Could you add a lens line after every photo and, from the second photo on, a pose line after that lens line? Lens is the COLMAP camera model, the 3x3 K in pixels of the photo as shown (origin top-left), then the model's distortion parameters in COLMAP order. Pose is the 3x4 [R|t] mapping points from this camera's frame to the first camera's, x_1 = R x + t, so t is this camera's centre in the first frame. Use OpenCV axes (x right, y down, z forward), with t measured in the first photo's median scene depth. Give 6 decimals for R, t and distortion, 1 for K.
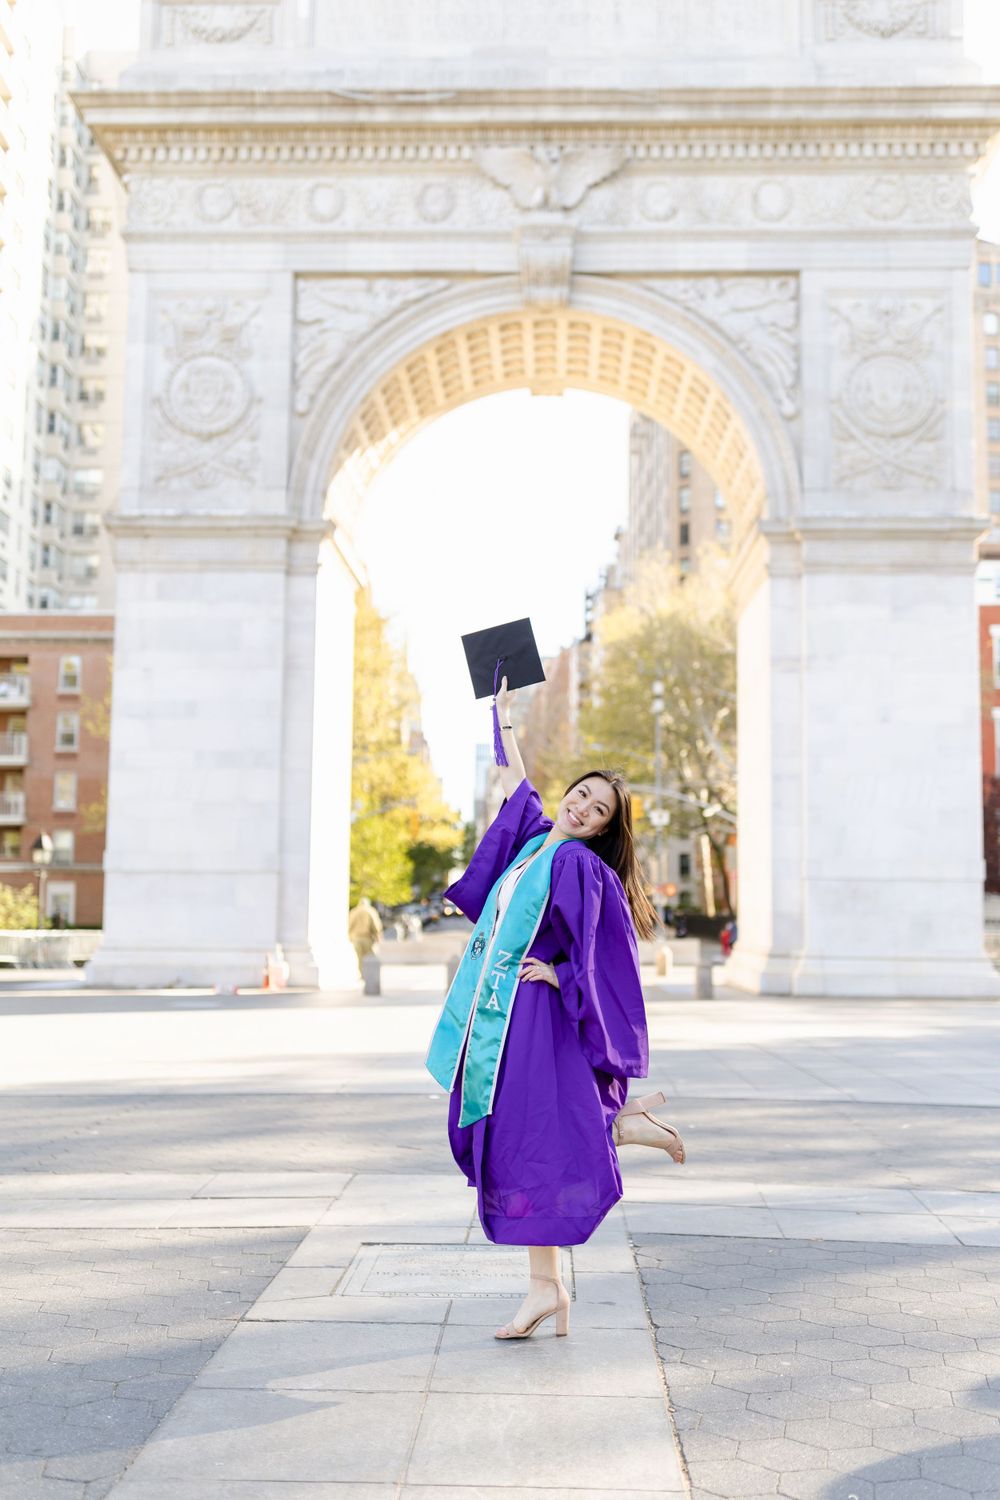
lens RADIAL K [[1451.2, 0, 504.3], [0, 1451.2, 734.1], [0, 0, 1]] dist [0.007196, -0.007675]
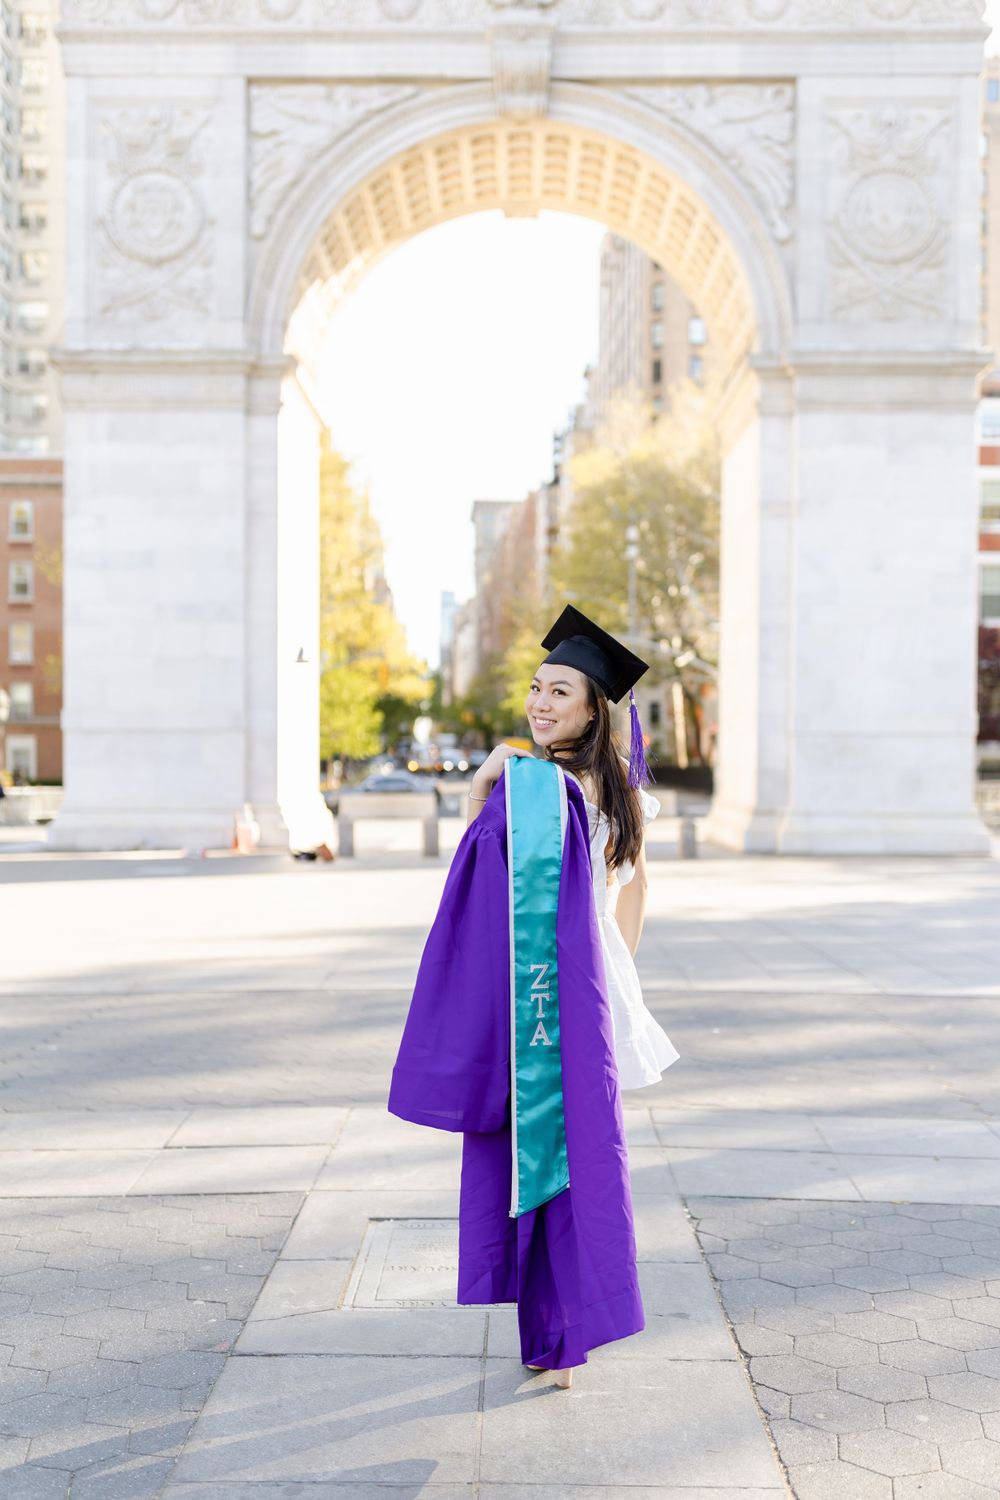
lens RADIAL K [[1469.7, 0, 501.5], [0, 1469.7, 746.0], [0, 0, 1]] dist [0.001200, 0.005459]
pose [[0.999771, -0.006472, 0.020420, -0.005796], [0.004144, 0.993693, 0.112057, -0.002547], [-0.021016, -0.111947, 0.993492, 0.028874]]
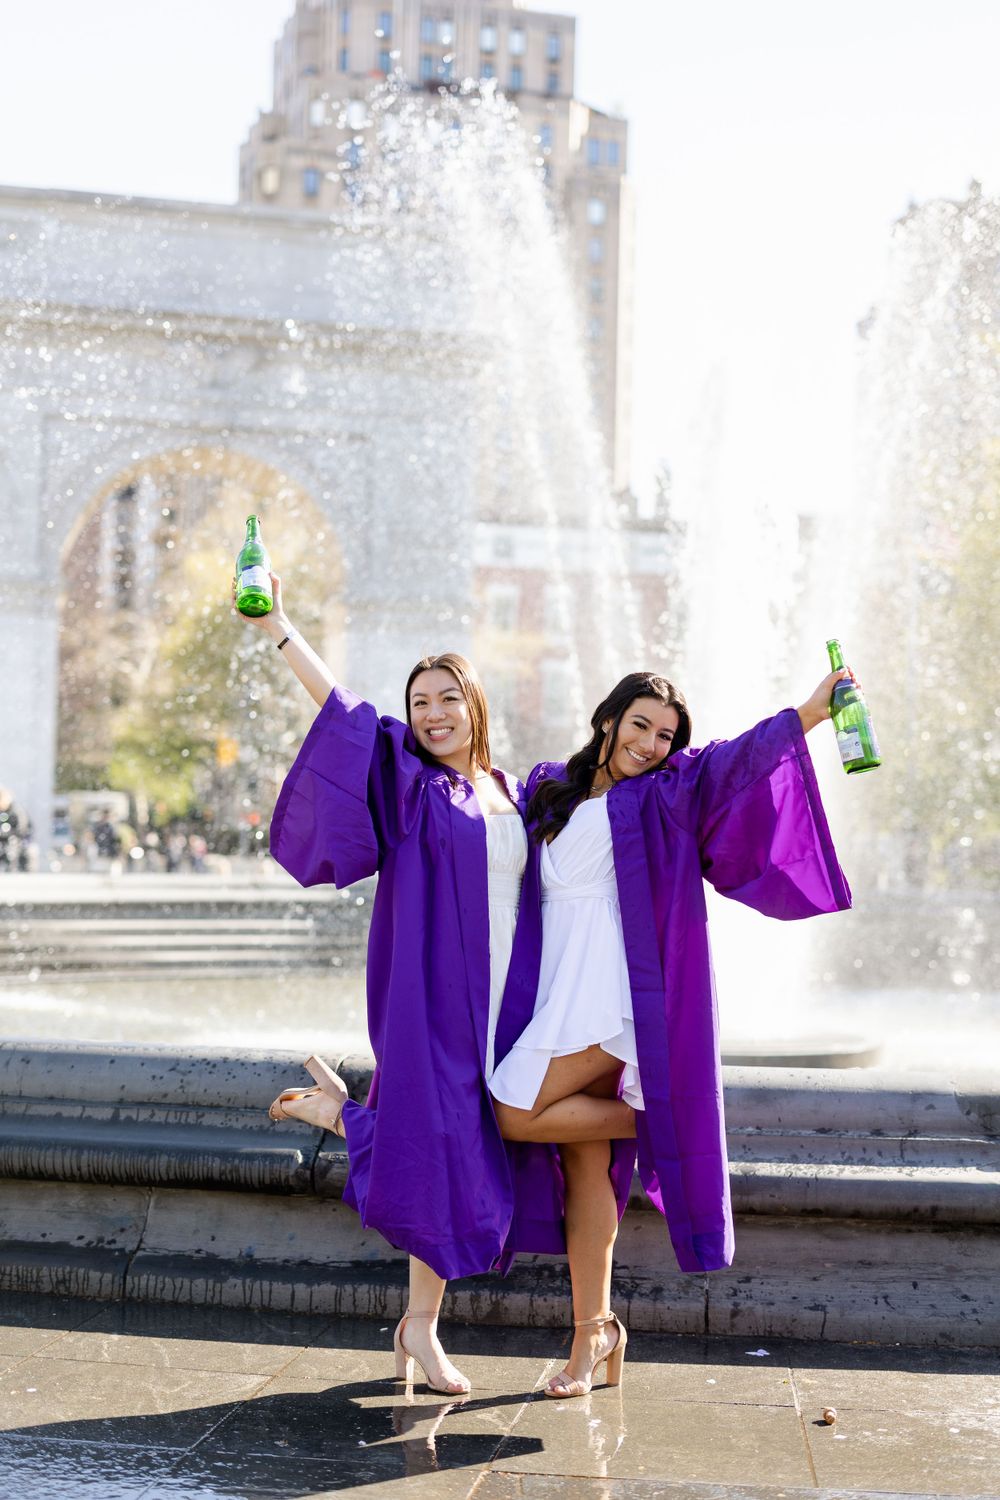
lens RADIAL K [[2134.1, 0, 501.3], [0, 2134.1, 746.9], [0, 0, 1]] dist [0.025763, 0.006250]
pose [[0.968607, 0.014657, 0.248163, -0.232658], [-0.030318, 0.997773, 0.059404, -0.121576], [-0.246740, -0.065063, 0.966895, -1.303074]]
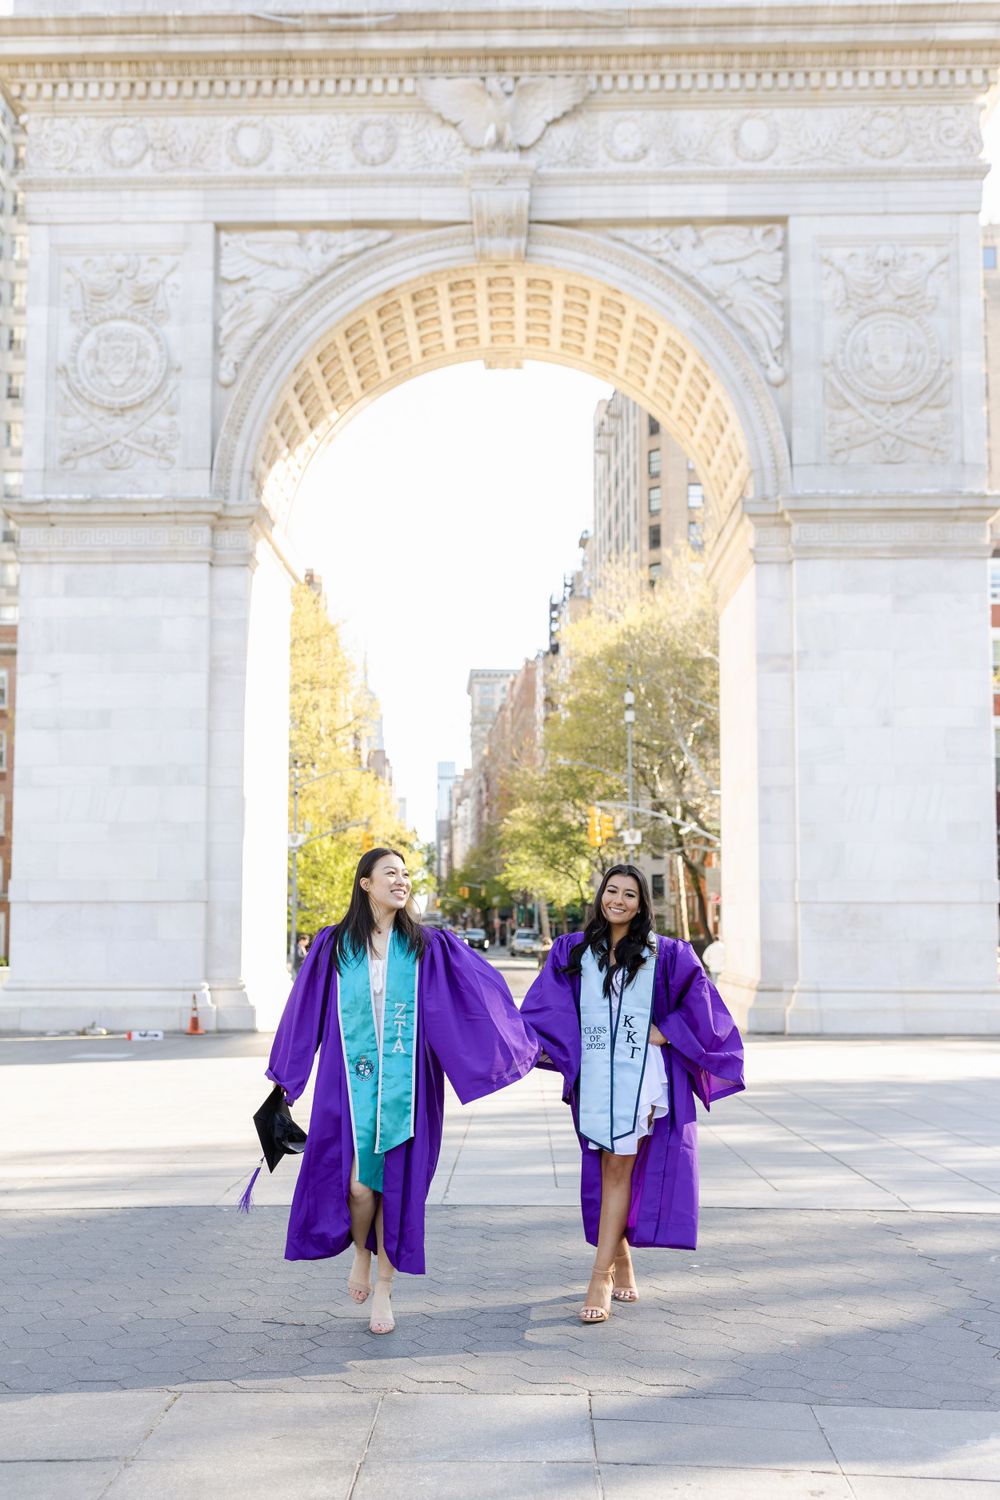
lens RADIAL K [[1518.2, 0, 476.6], [0, 1518.2, 779.4], [0, 0, 1]] dist [0.012038, -0.019697]
pose [[0.999933, -0.009921, 0.005886, 0.005328], [0.009812, 0.999783, 0.018391, 0.004732], [-0.006067, -0.018332, 0.999814, 0.068264]]
